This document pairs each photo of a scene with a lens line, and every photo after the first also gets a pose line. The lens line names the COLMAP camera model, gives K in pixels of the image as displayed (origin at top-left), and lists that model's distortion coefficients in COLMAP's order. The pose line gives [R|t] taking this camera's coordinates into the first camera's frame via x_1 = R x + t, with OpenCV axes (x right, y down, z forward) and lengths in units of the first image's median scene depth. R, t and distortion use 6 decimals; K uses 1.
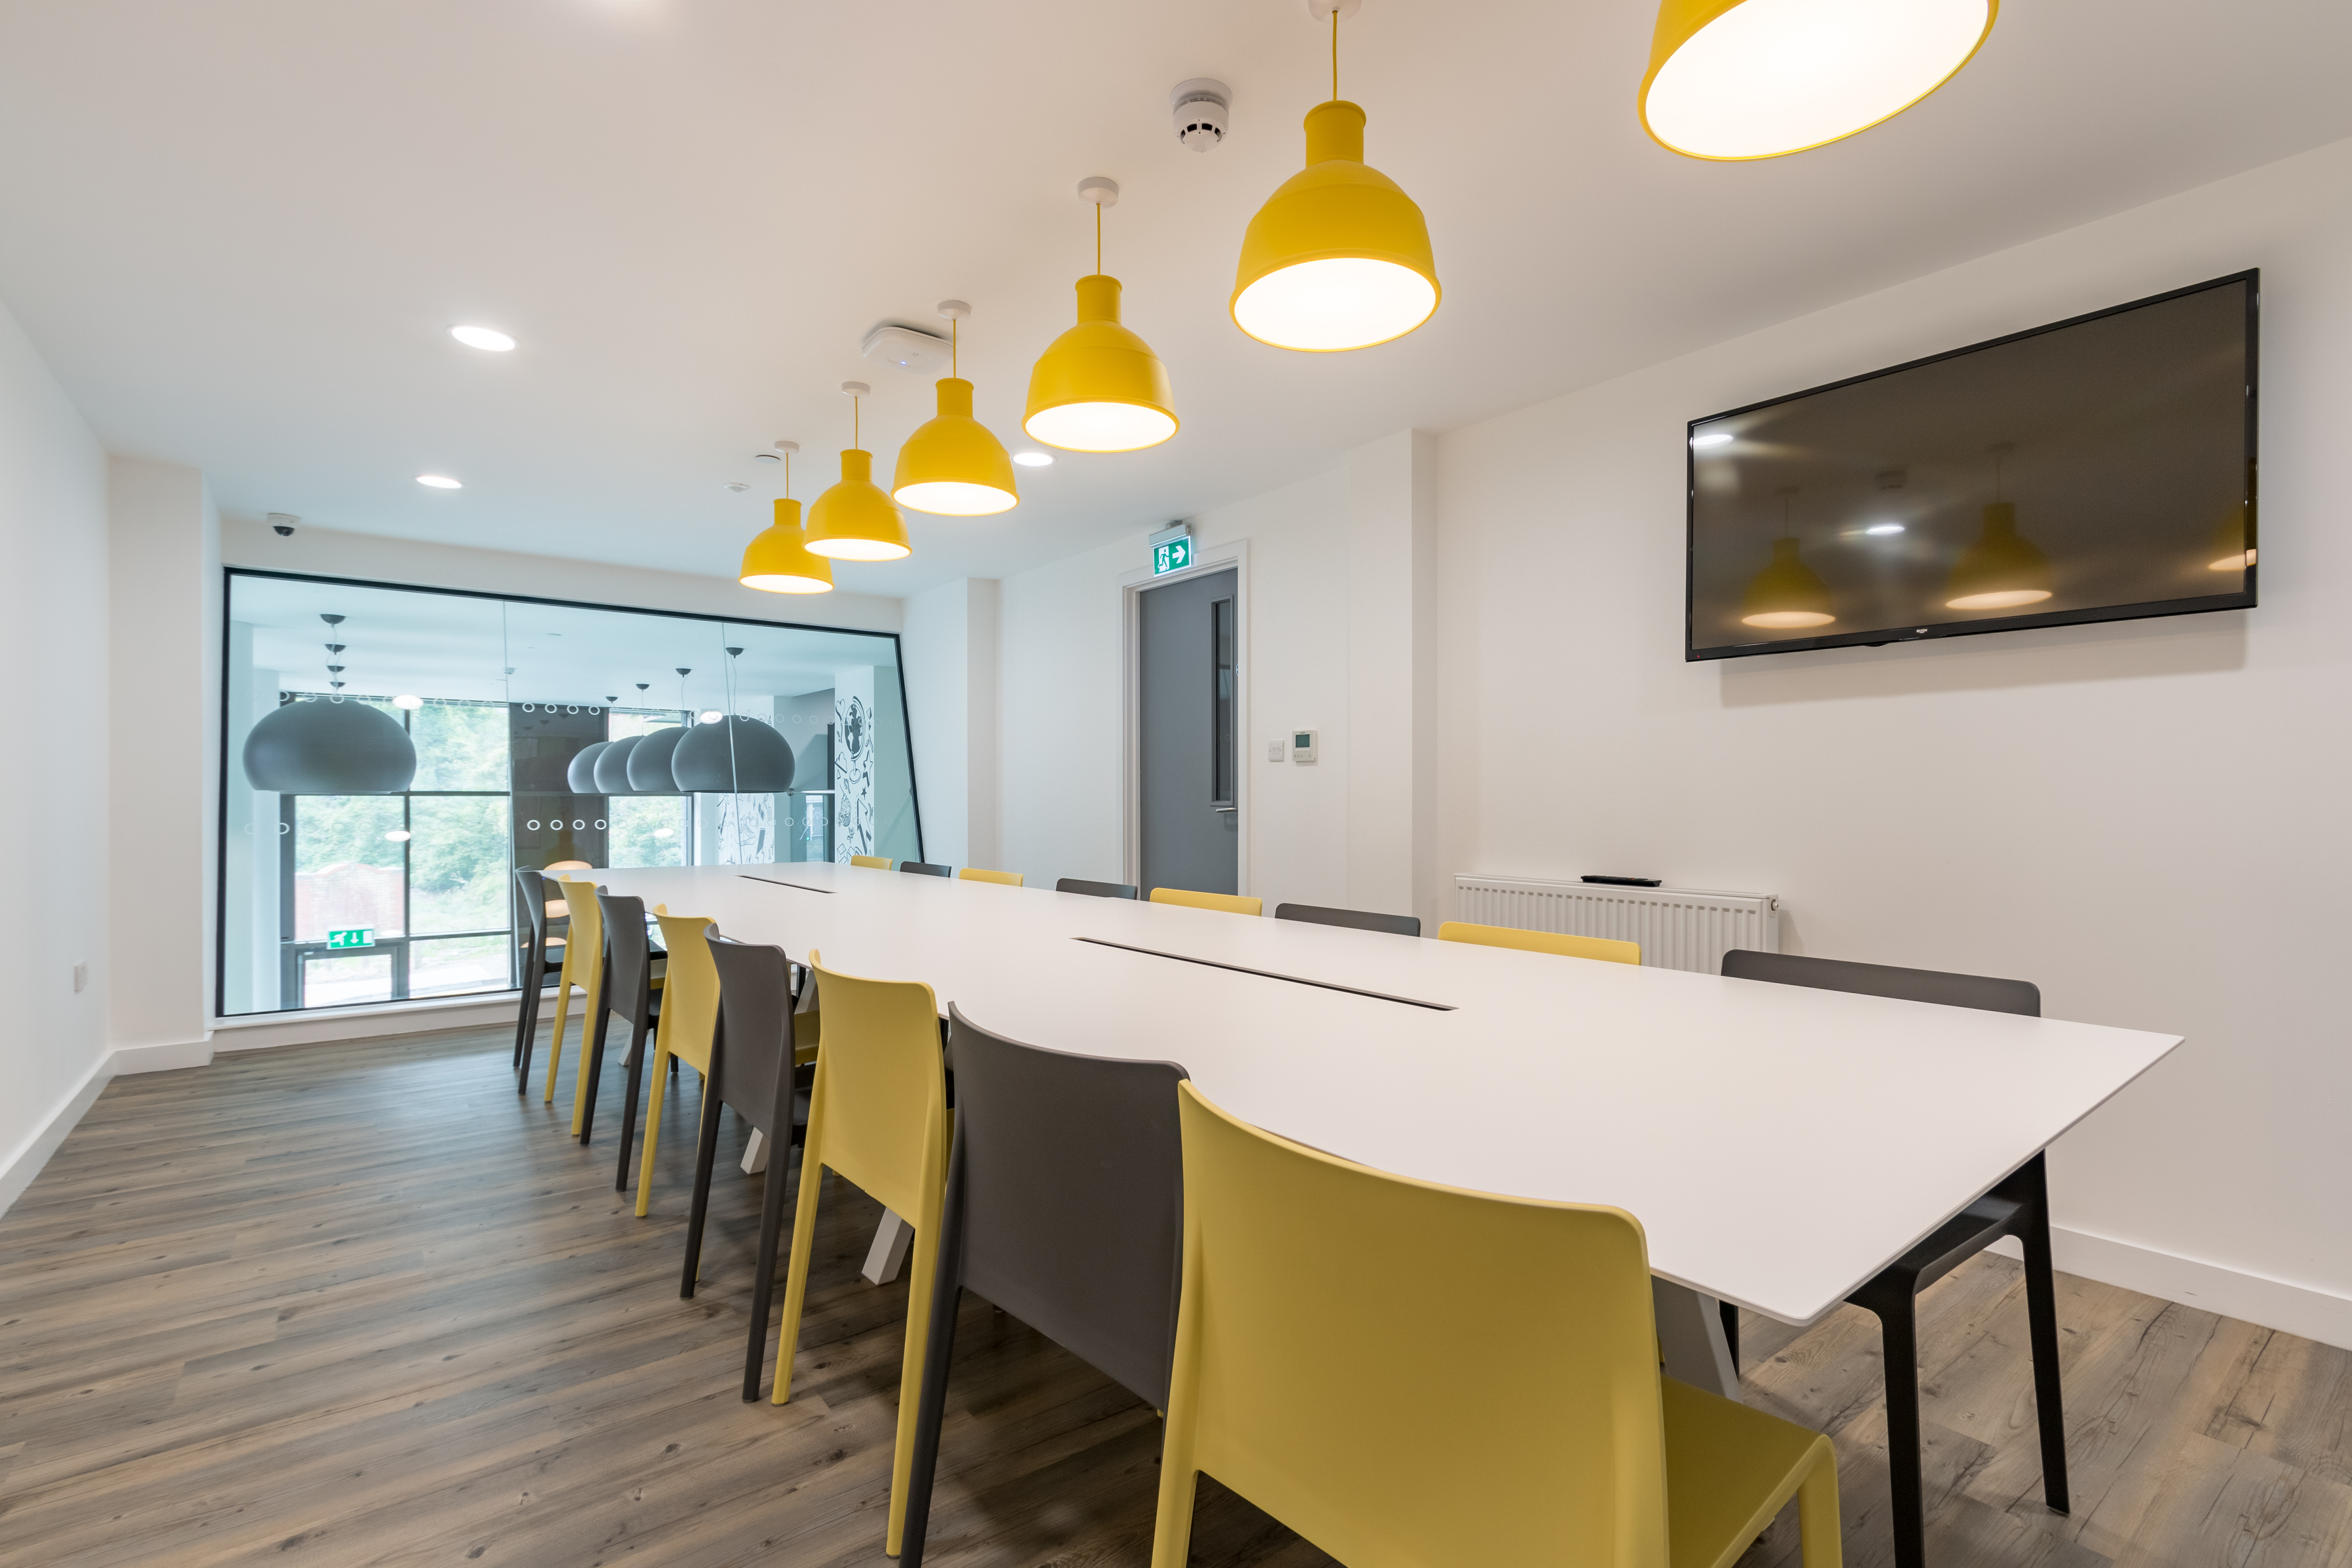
lens RADIAL K [[1060.4, 0, 1130.6], [0, 1060.4, 797.3], [0, 0, 1]] dist [-0.000194, -0.000316]
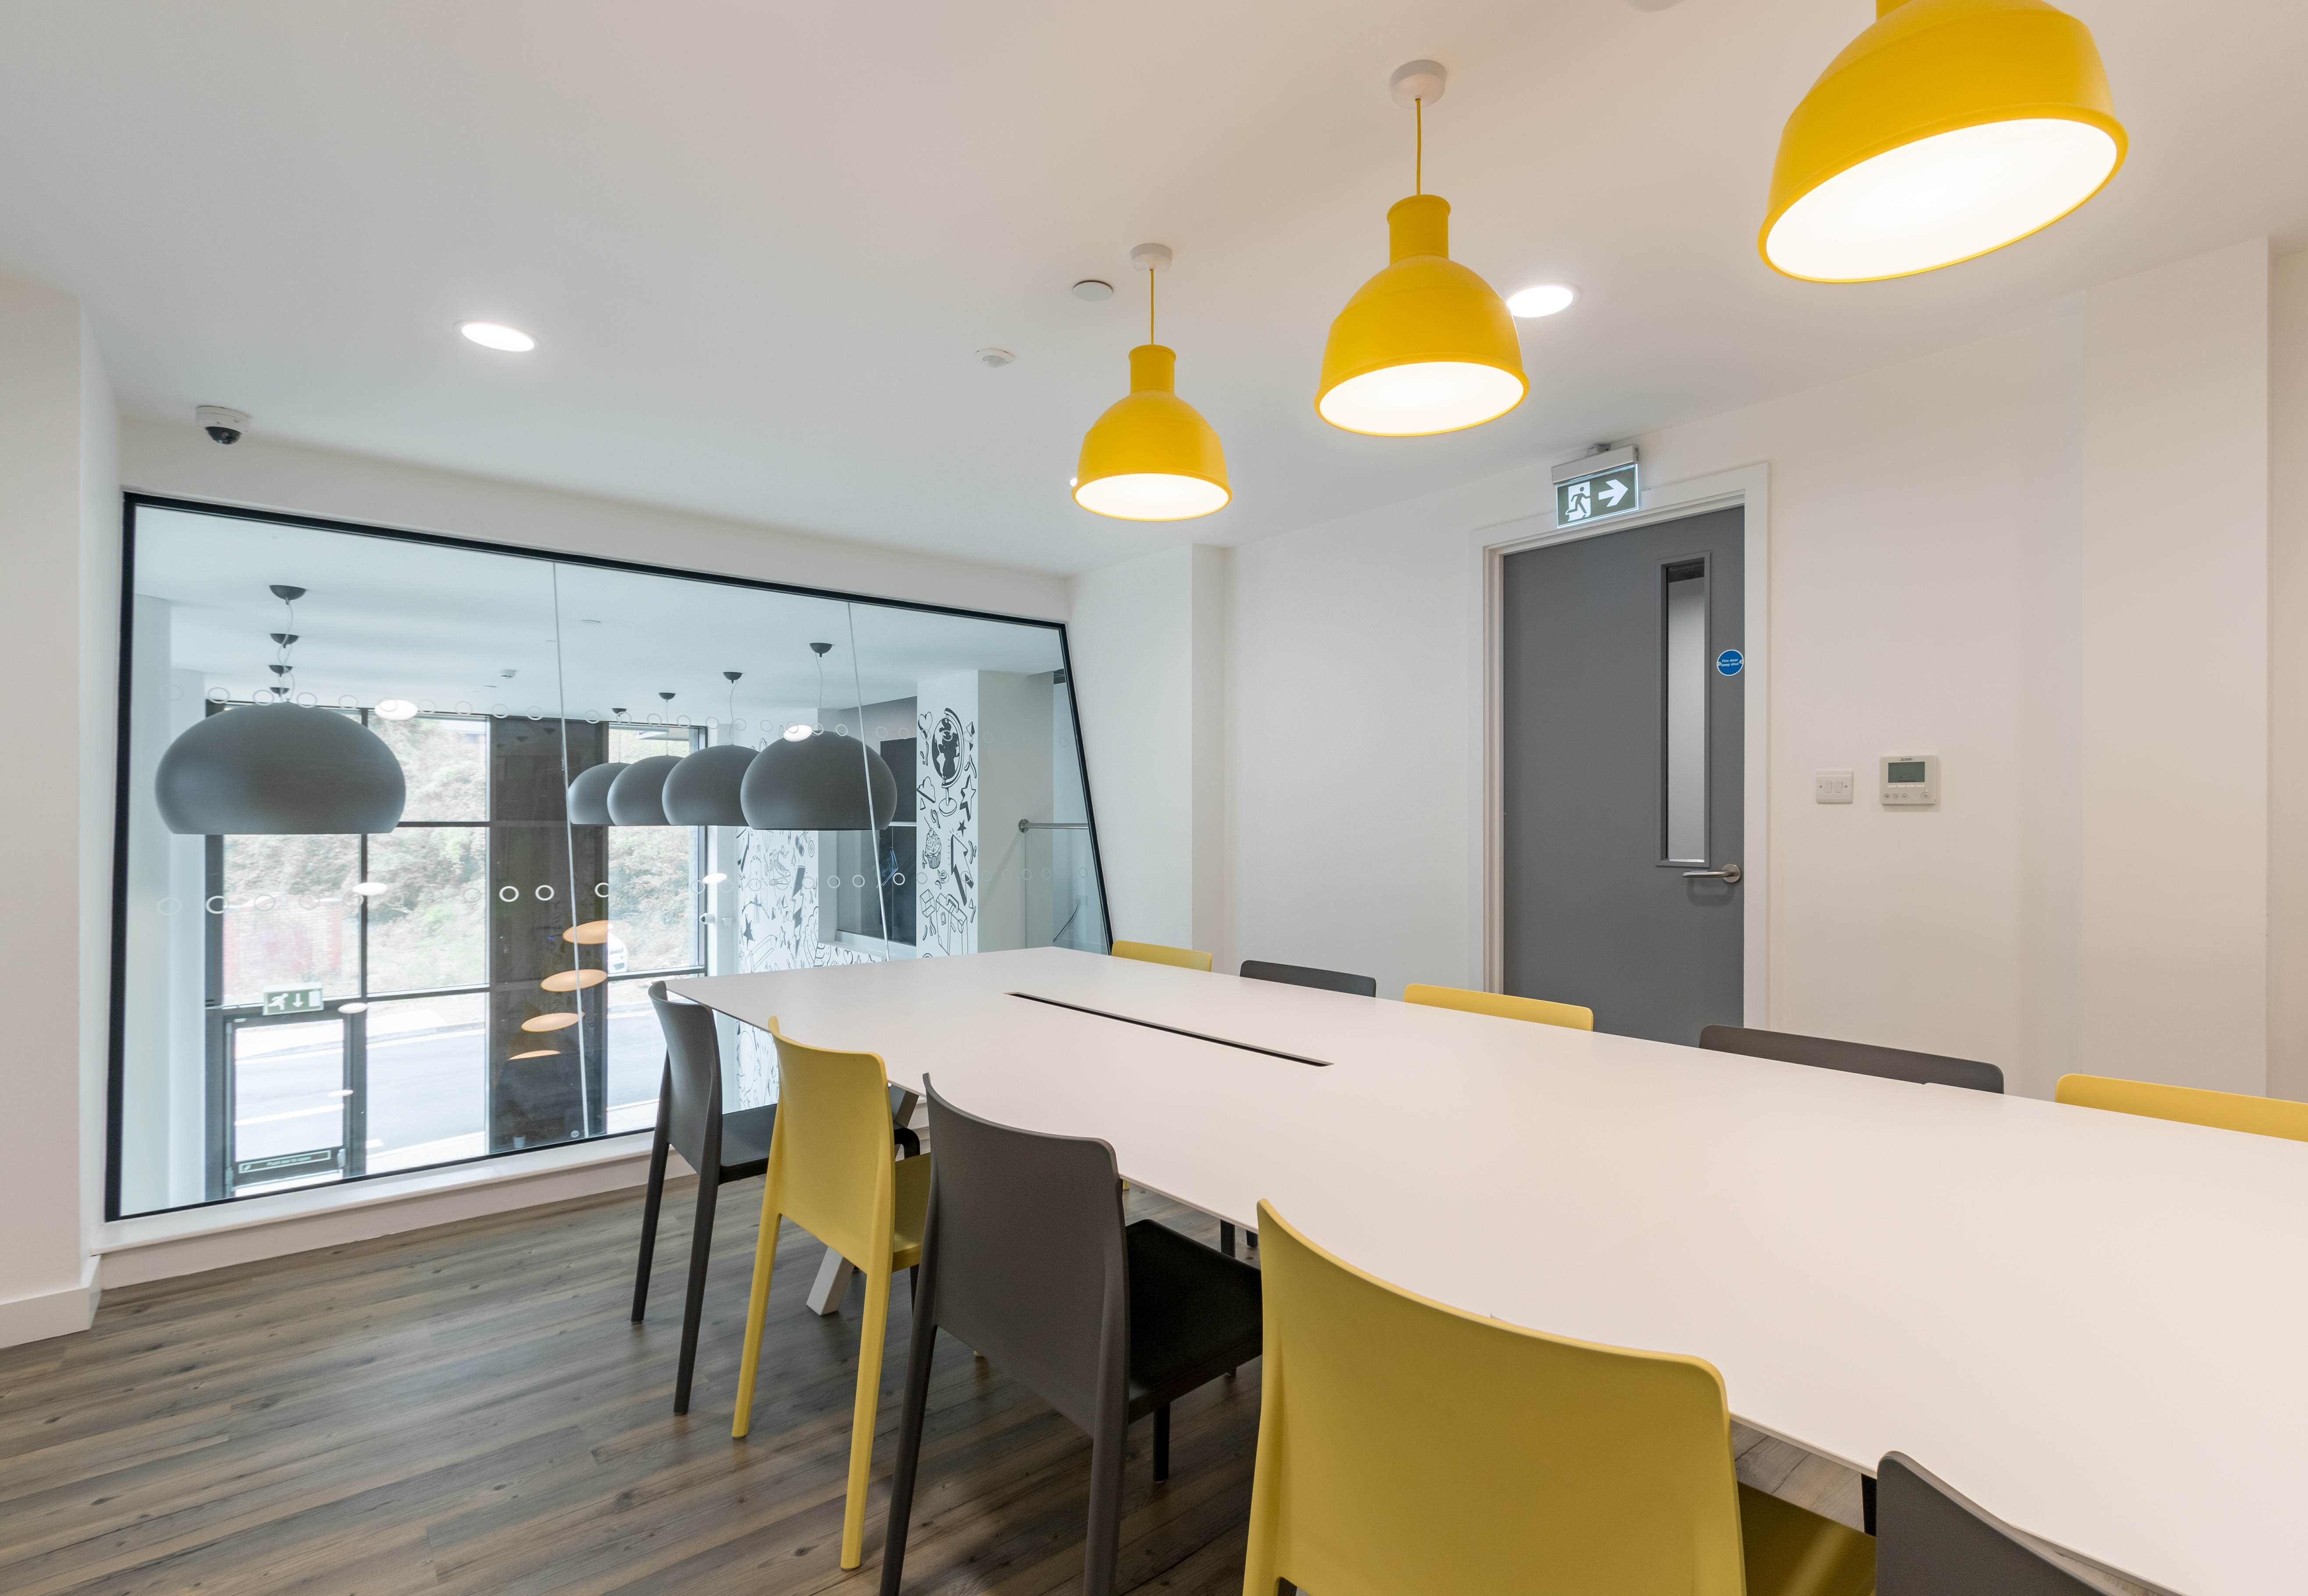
lens RADIAL K [[1079.0, 0, 1159.2], [0, 1079.0, 815.7], [0, 0, 1]] dist [-0.000847, 0.001038]
pose [[0.998673, 0.000753, 0.051492, -0.141508], [-0.000635, 0.999997, -0.002311, -0.011412], [-0.051494, 0.002275, 0.998671, 0.169848]]
